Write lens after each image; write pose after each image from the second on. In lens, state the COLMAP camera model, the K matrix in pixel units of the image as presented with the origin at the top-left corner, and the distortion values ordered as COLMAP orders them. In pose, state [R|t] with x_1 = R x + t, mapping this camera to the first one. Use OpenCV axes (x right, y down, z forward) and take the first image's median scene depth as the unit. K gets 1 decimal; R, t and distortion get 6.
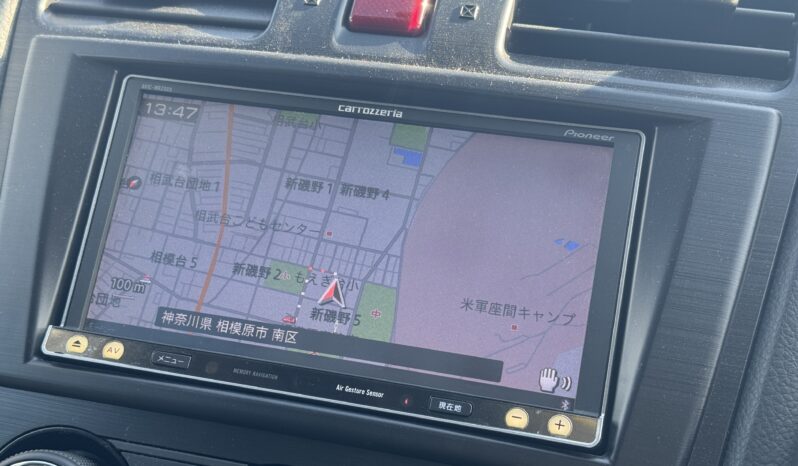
lens RADIAL K [[1160.4, 0, 399.0], [0, 1160.4, 233.0], [0, 0, 1]] dist [0.108355, -0.111459]
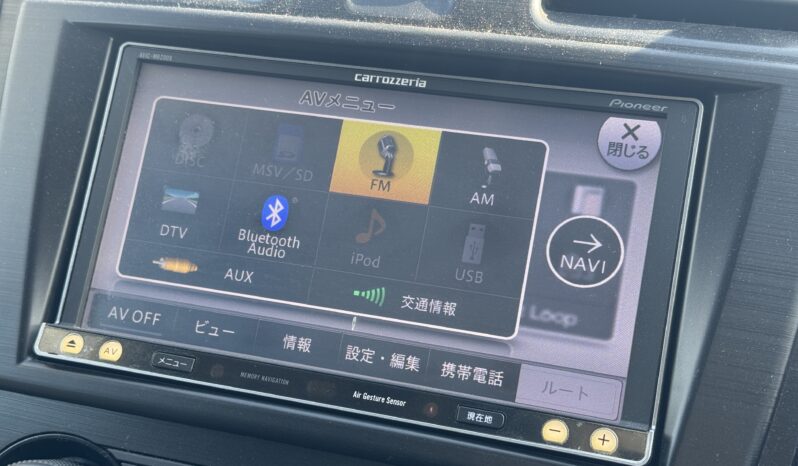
lens RADIAL K [[1160.4, 0, 399.0], [0, 1160.4, 233.0], [0, 0, 1]] dist [0.108355, -0.111459]
pose [[0.998586, -0.010679, -0.052068, 0.028145], [0.013723, 0.998195, 0.058471, -0.041646], [0.051350, -0.059103, 0.996930, 0.109612]]
